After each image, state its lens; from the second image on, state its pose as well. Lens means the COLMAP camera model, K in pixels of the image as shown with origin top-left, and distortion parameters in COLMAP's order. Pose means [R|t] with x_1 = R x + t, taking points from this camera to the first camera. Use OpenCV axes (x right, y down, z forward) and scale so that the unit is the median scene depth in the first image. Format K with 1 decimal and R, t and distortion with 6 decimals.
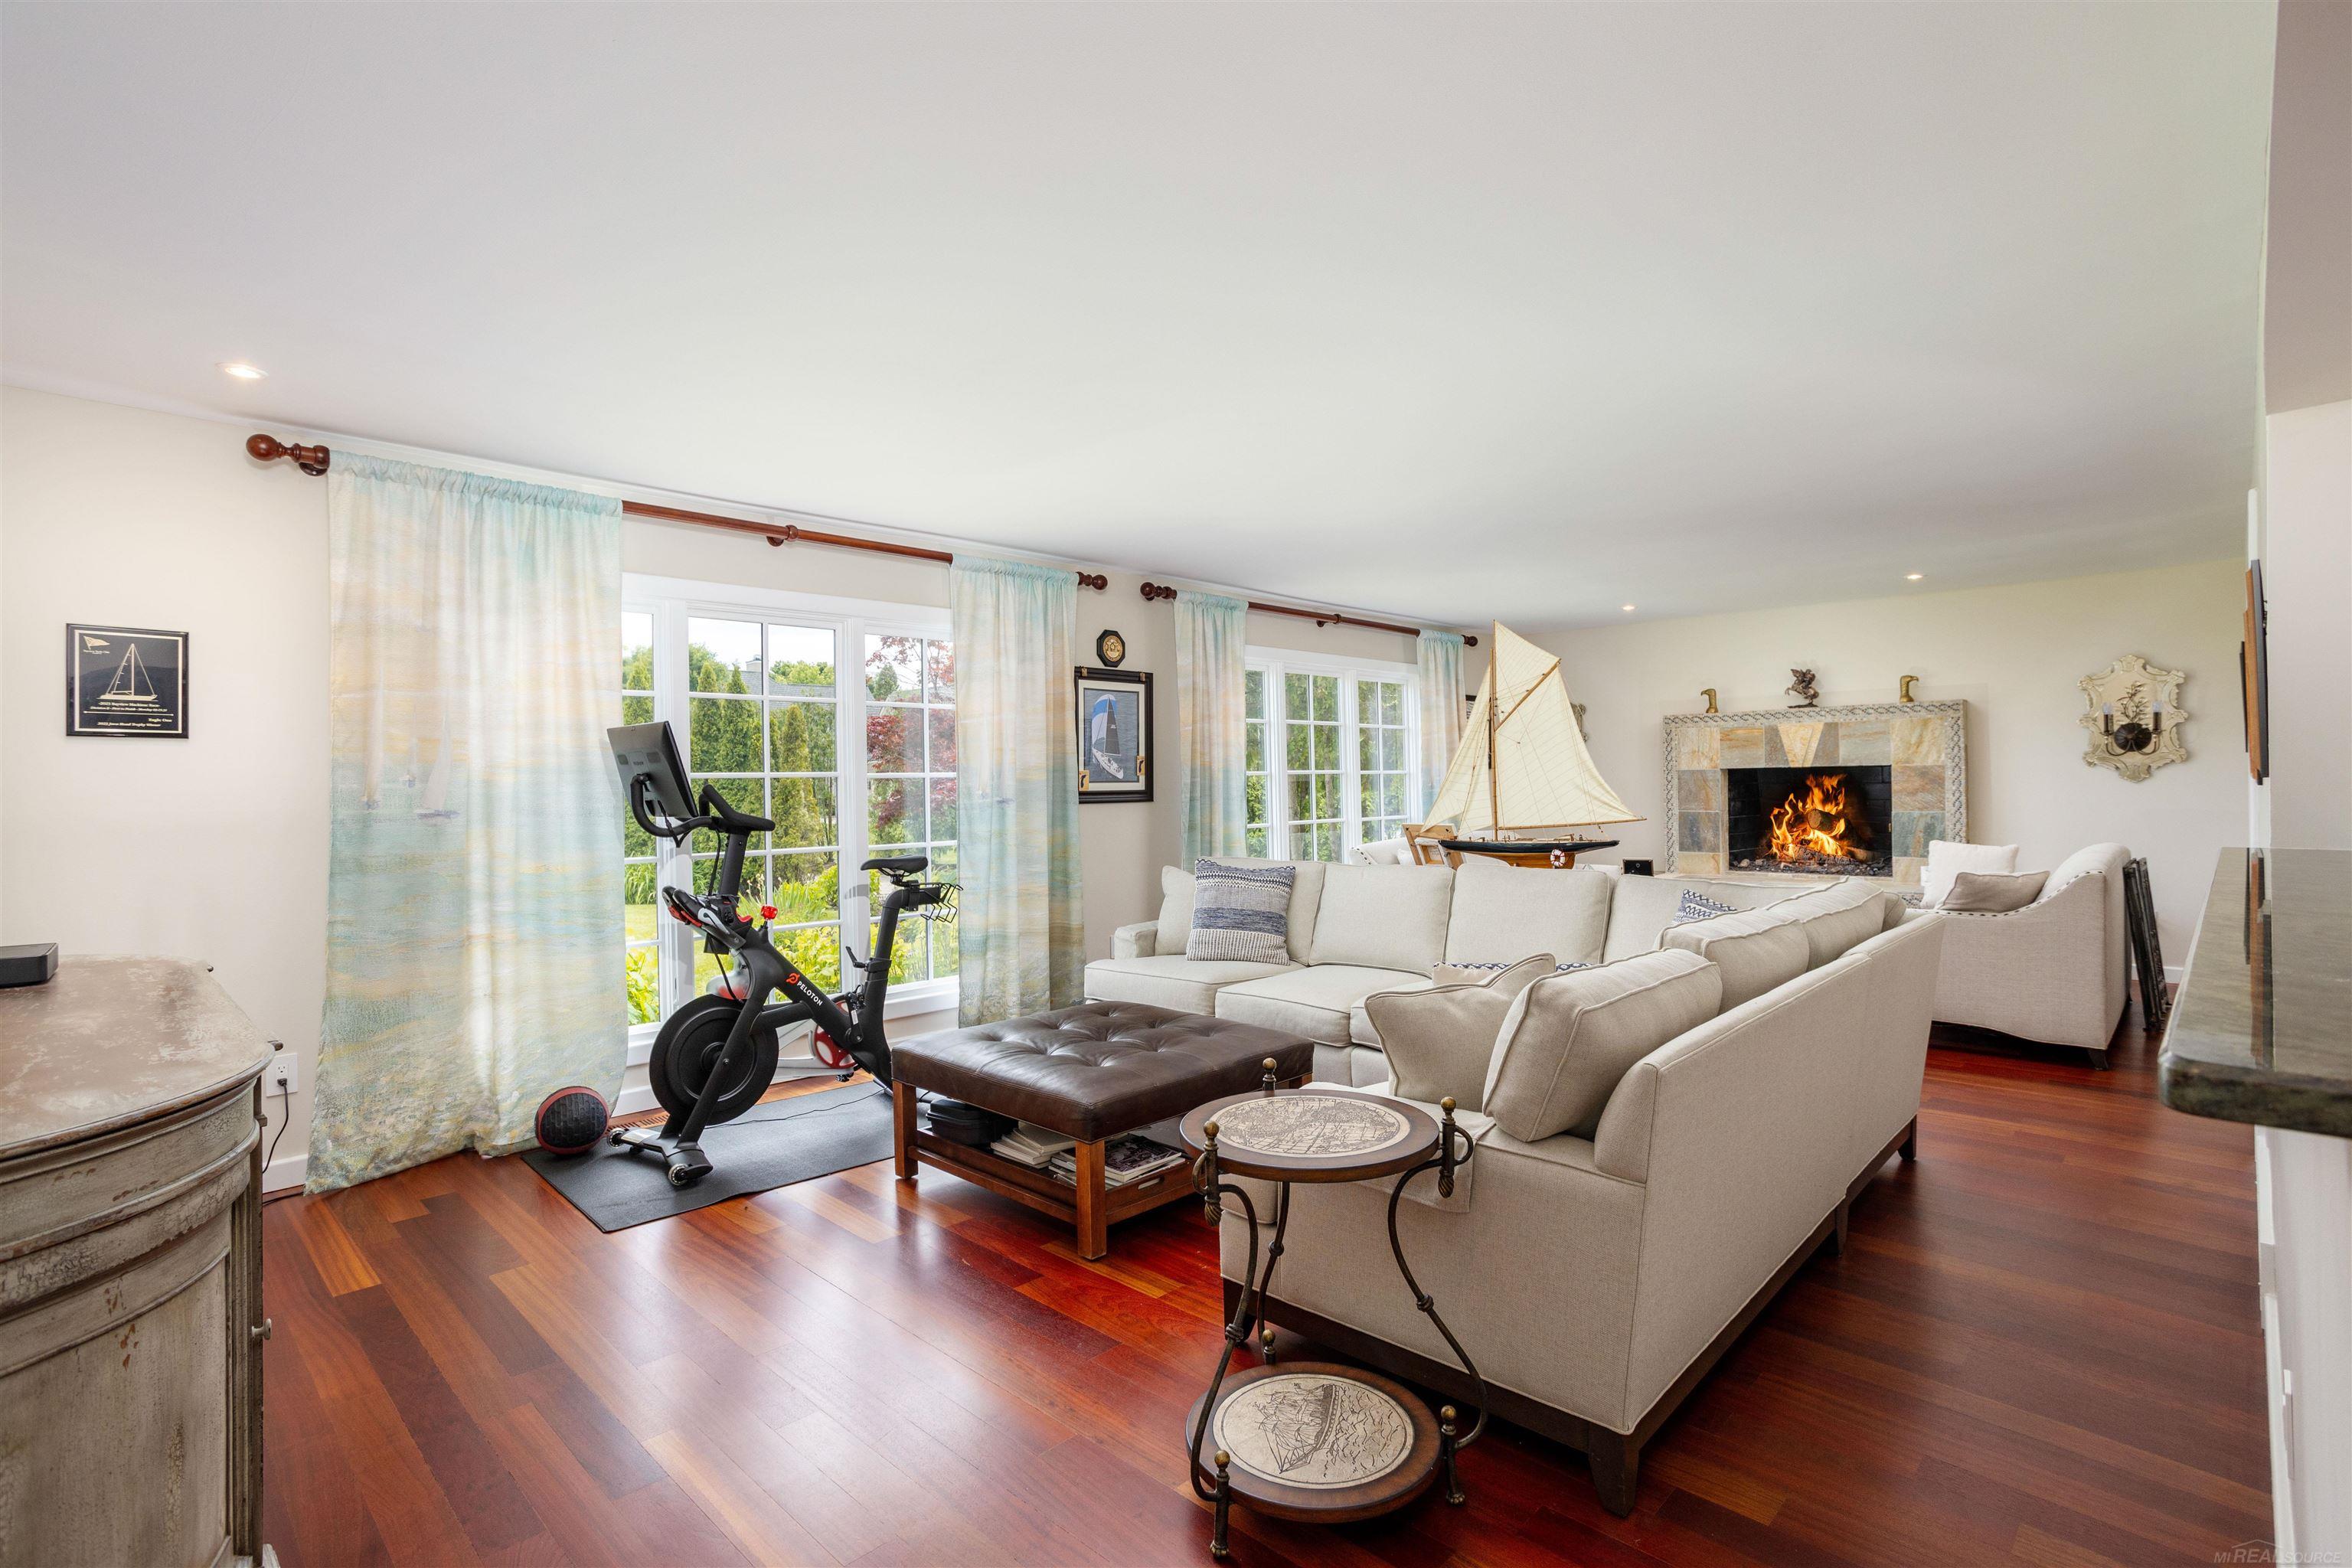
lens RADIAL K [[1128.0, 0, 1173.5], [0, 1128.0, 791.3], [0, 0, 1]] dist [-0.023791, 0.013063]
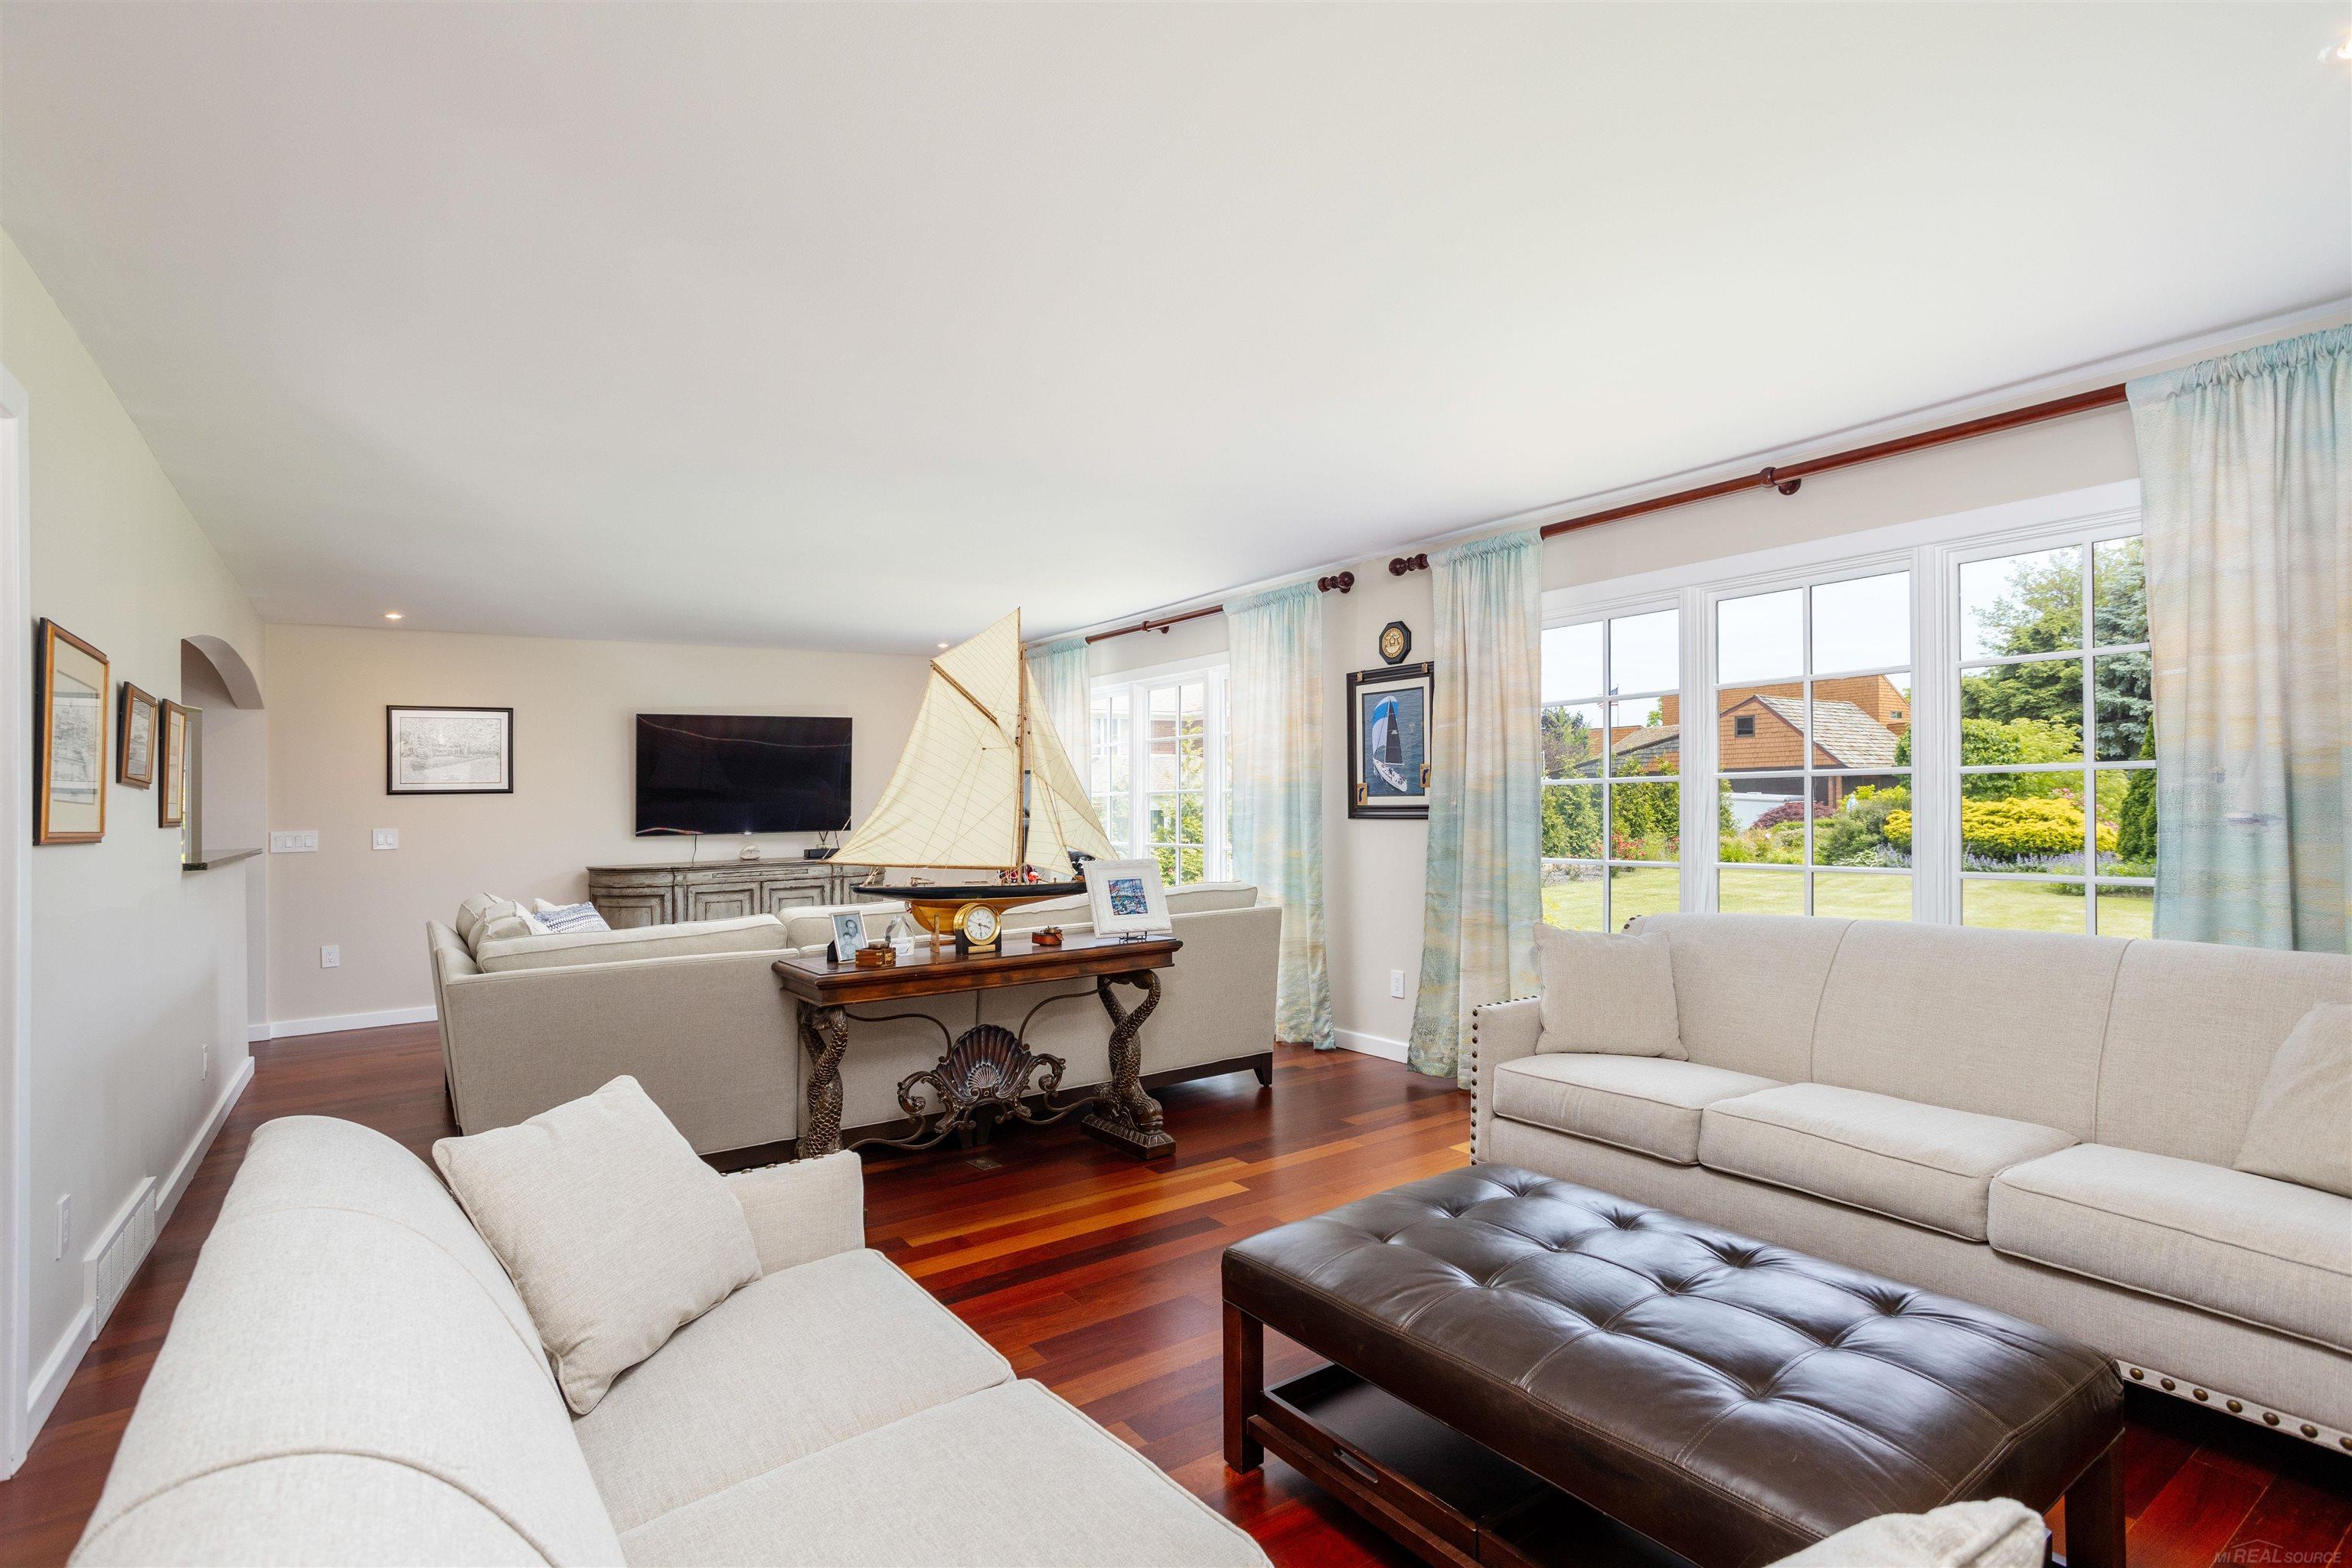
lens RADIAL K [[1128.0, 0, 1175.2], [0, 1128.0, 784.1], [0, 0, 1]] dist [-0.023791, 0.013063]
pose [[-0.190308, 0.002370, -0.981722, 1.268408], [0.012622, 0.999920, -0.000033, -0.028036], [0.981643, -0.012398, -0.190323, 1.502071]]
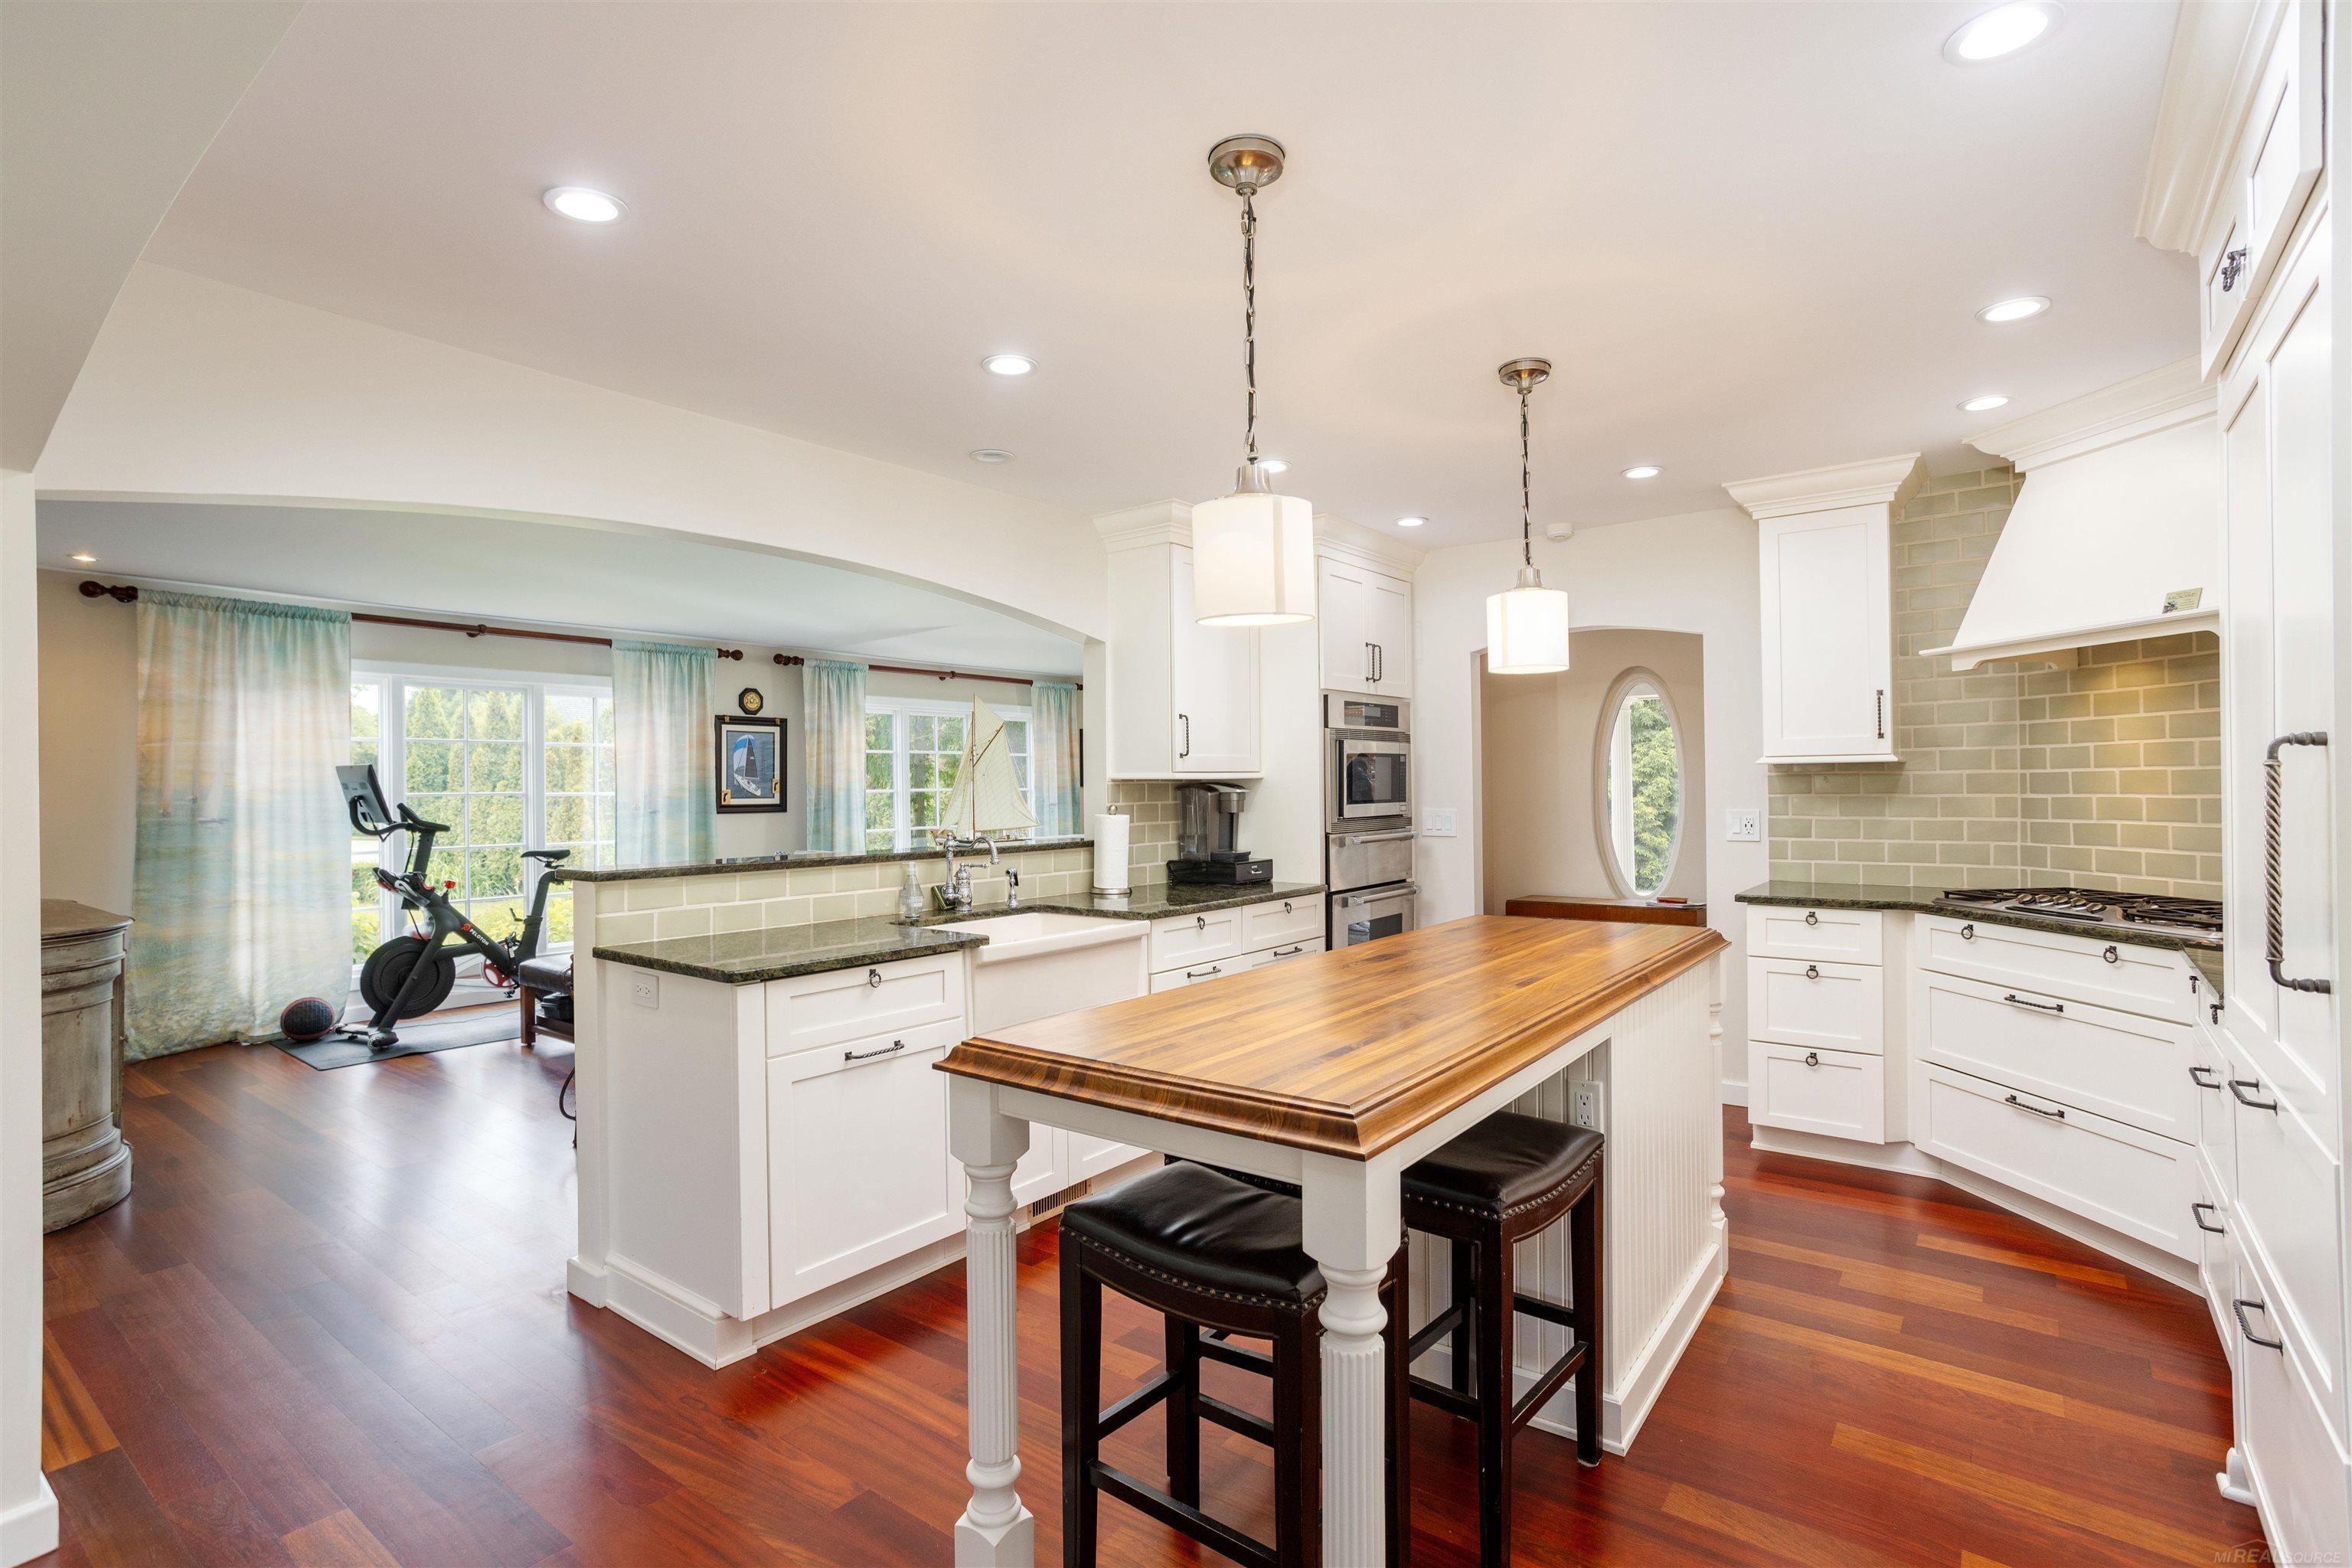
lens RADIAL K [[1128.0, 0, 1194.4], [0, 1128.0, 786.3], [0, 0, 1]] dist [-0.023791, 0.013063]
pose [[0.990805, 0.003769, 0.135246, 0.450899], [-0.002536, 0.999954, -0.009290, -0.015799], [-0.135275, 0.008862, 0.990768, -0.672105]]
